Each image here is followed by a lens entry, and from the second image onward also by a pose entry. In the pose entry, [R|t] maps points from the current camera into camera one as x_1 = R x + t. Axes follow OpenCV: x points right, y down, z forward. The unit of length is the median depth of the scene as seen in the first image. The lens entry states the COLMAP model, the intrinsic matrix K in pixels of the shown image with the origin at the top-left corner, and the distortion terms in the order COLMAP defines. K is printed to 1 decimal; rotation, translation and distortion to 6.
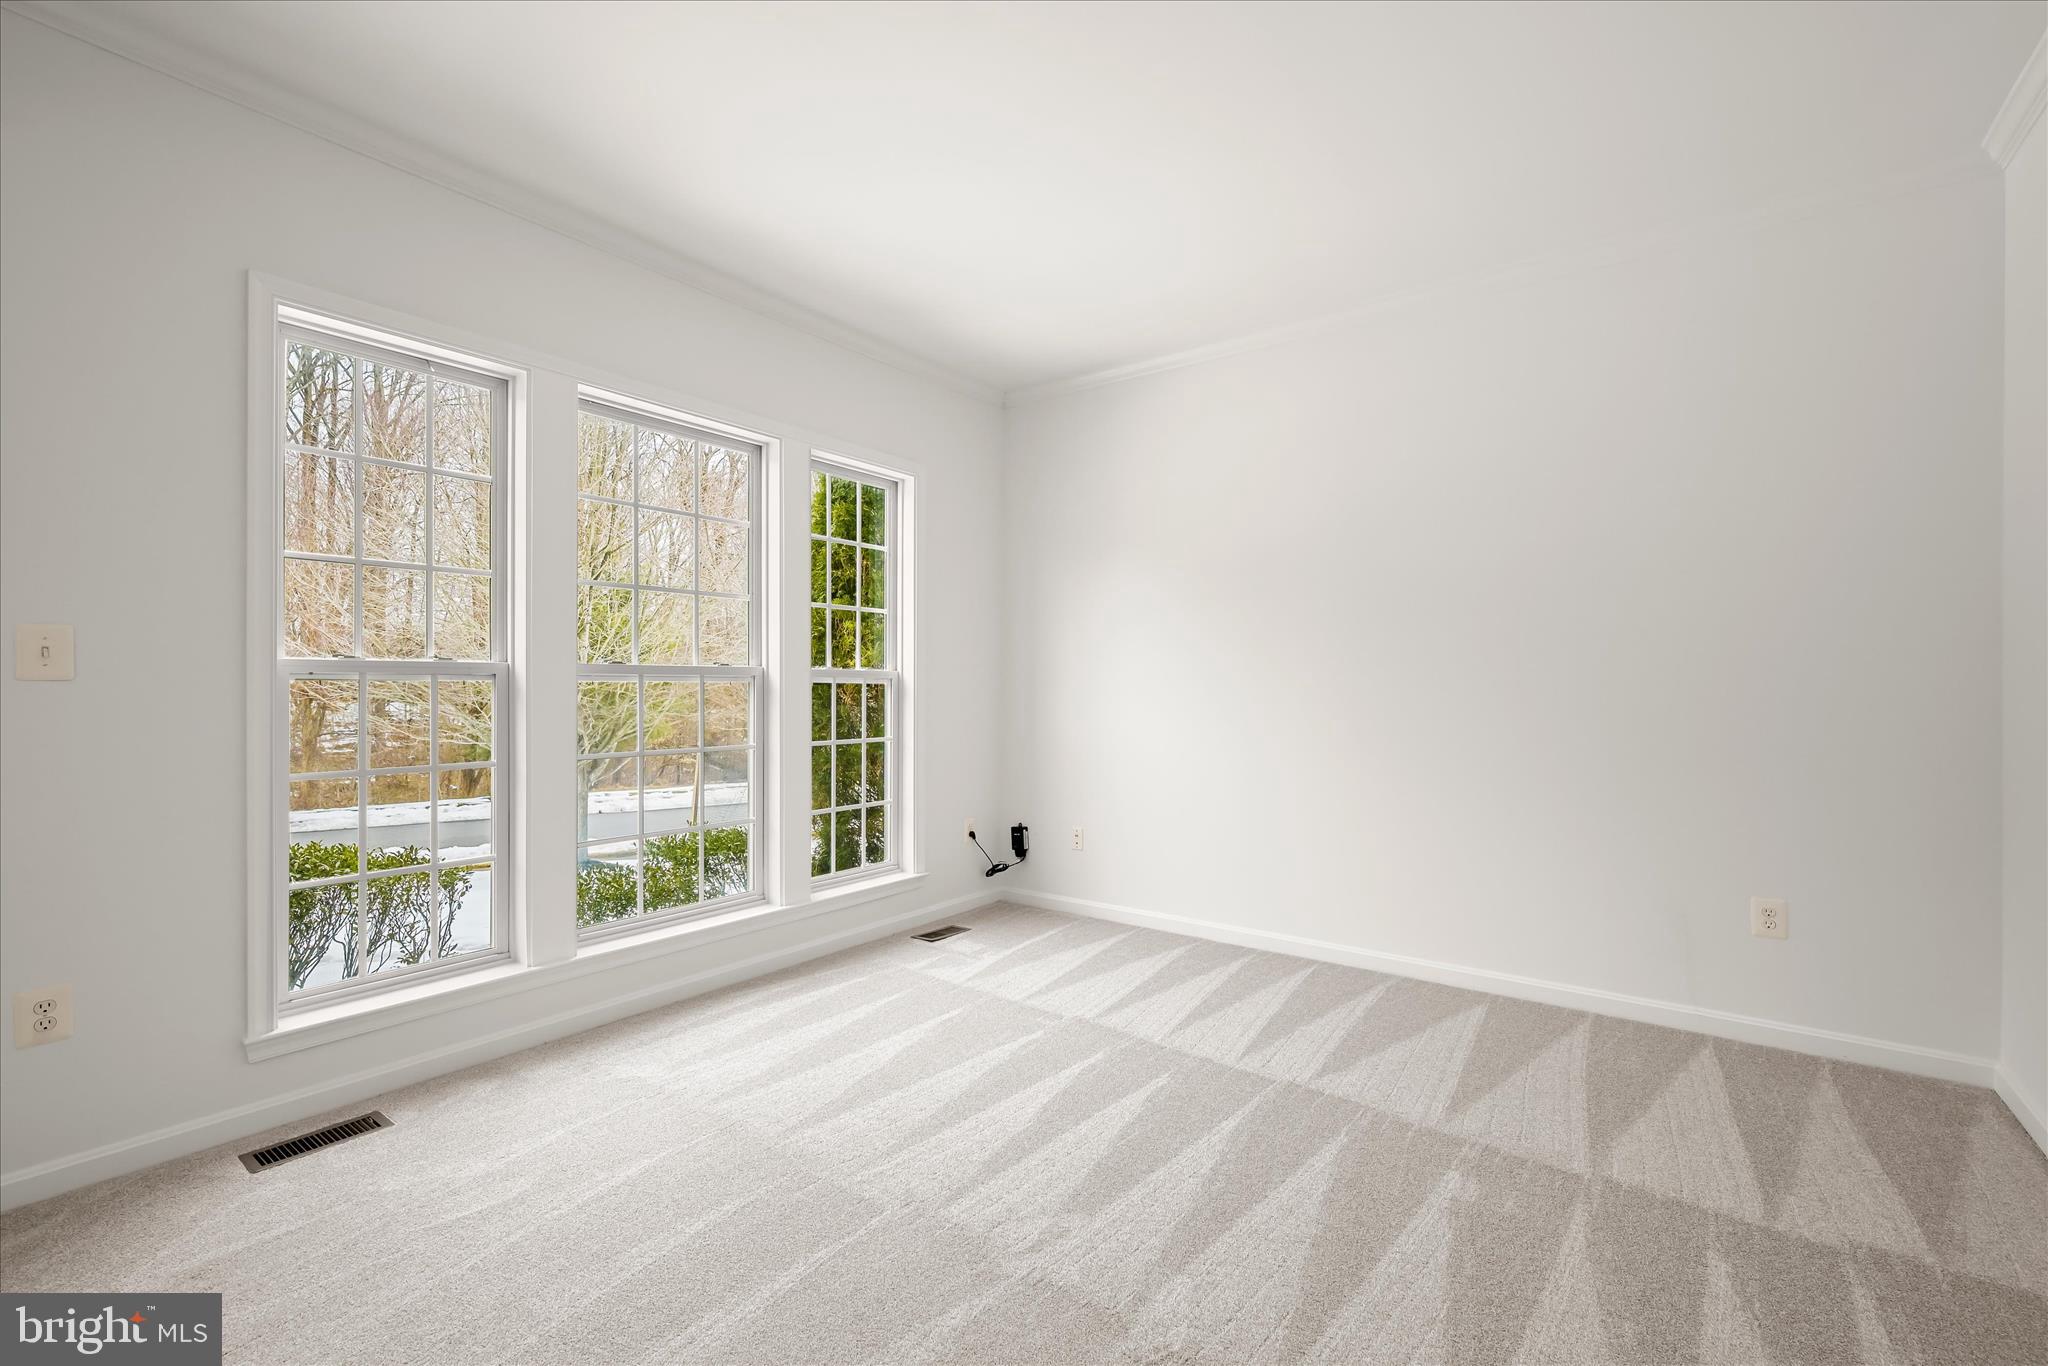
lens RADIAL K [[870.4, 0, 1024.0], [0, 870.4, 683.0], [0, 0, 1]] dist [-0.003456, -0.001021]
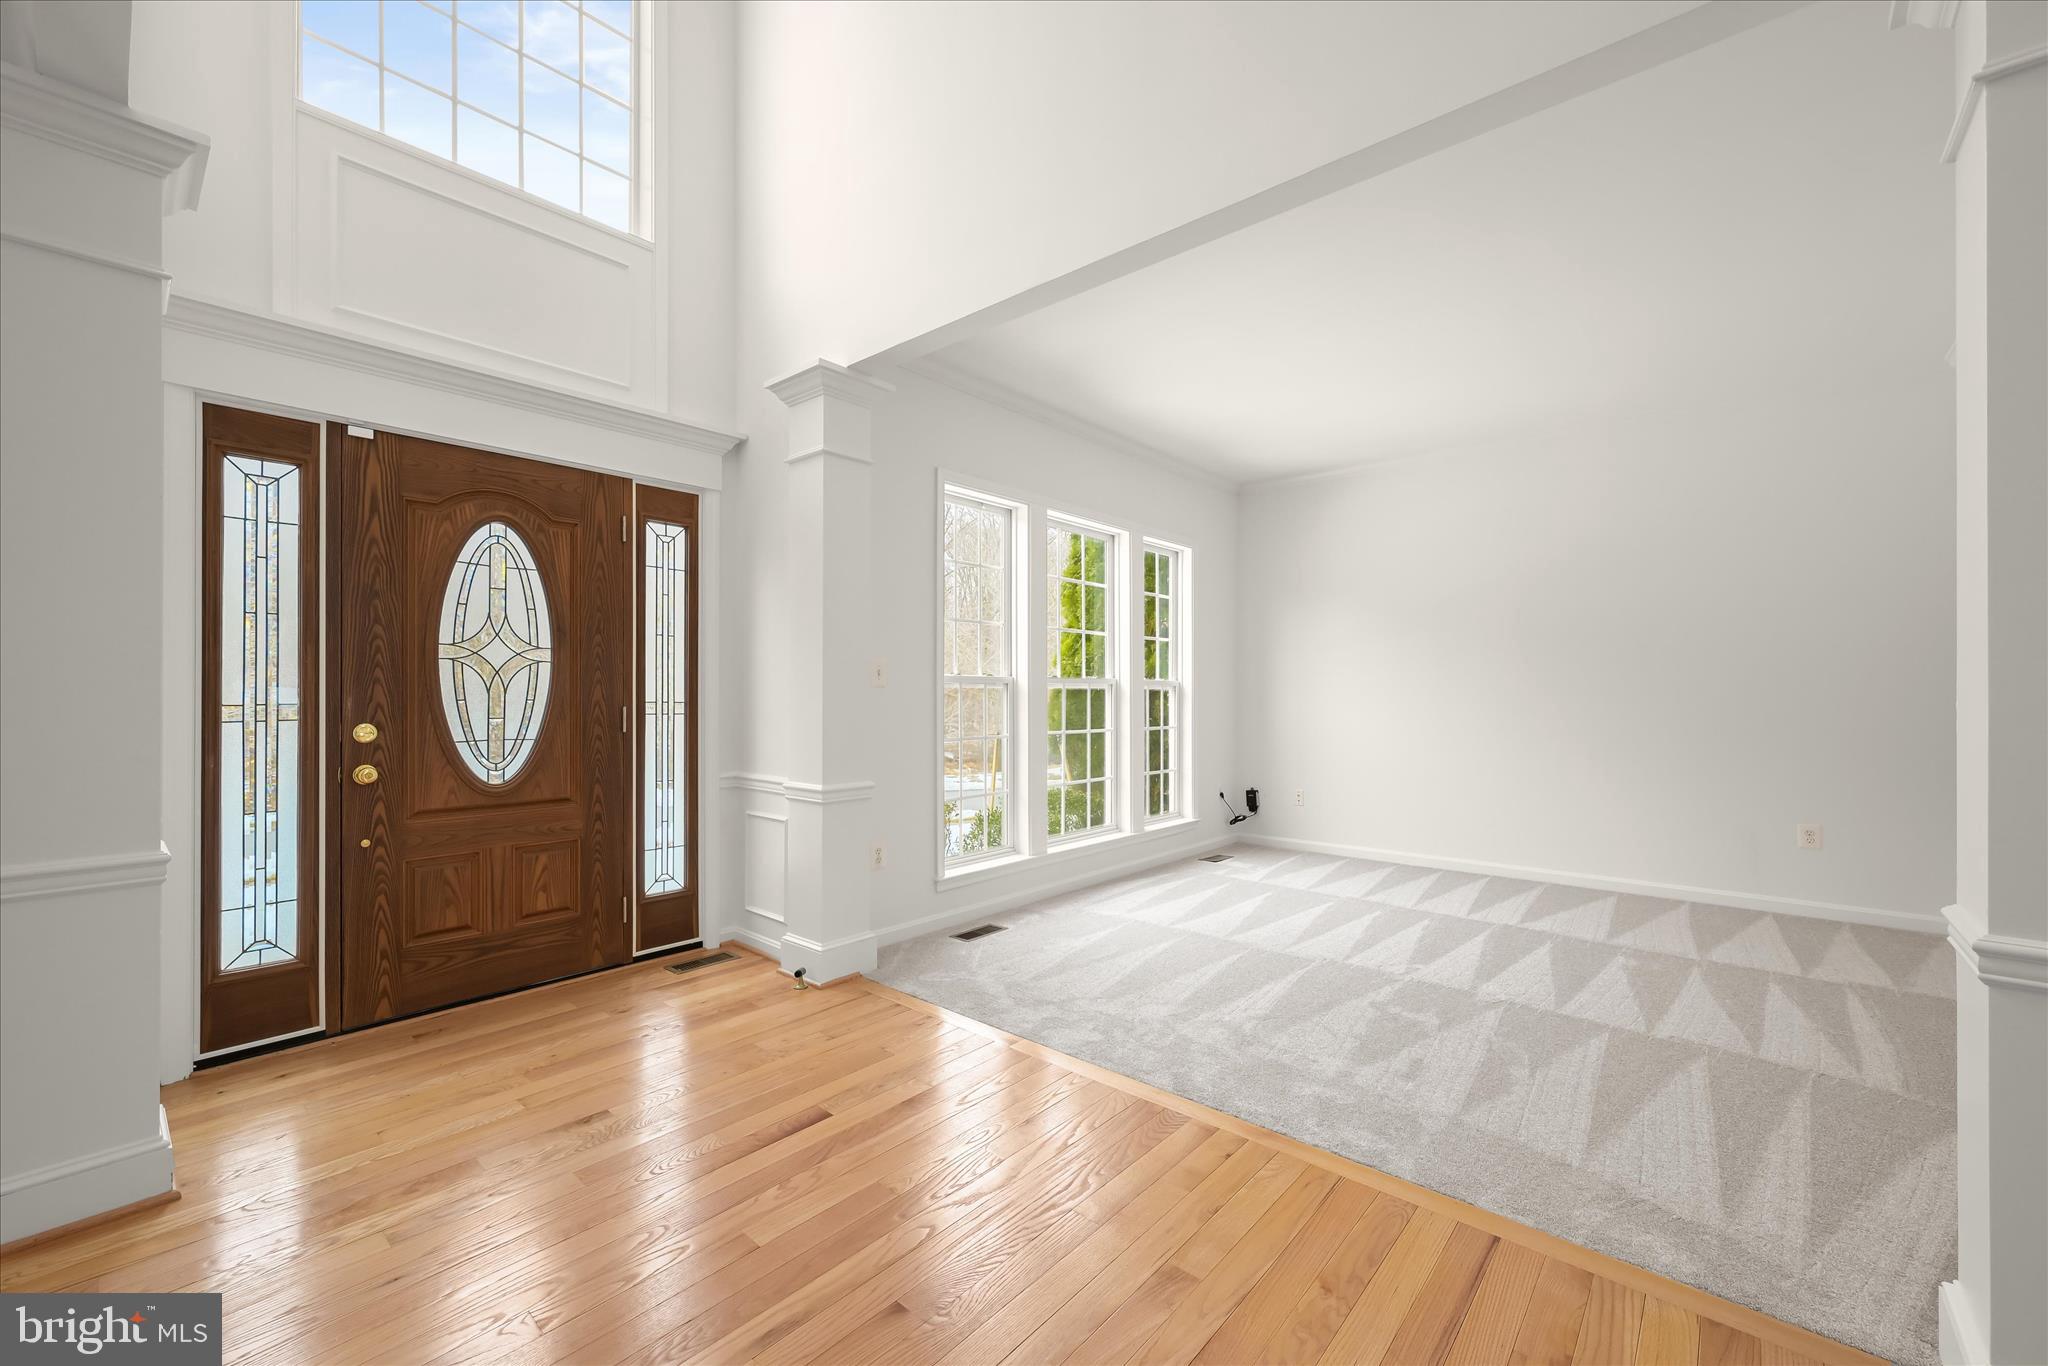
lens RADIAL K [[818.1, 0, 1016.9], [0, 818.1, 689.1], [0, 0, 1]] dist [-0.001776, 0.000204]
pose [[0.997072, 0.000829, -0.076462, -0.480825], [-0.000827, 1.000000, 0.000055, 0.000744], [0.076462, 0.000008, 0.997073, -0.610266]]
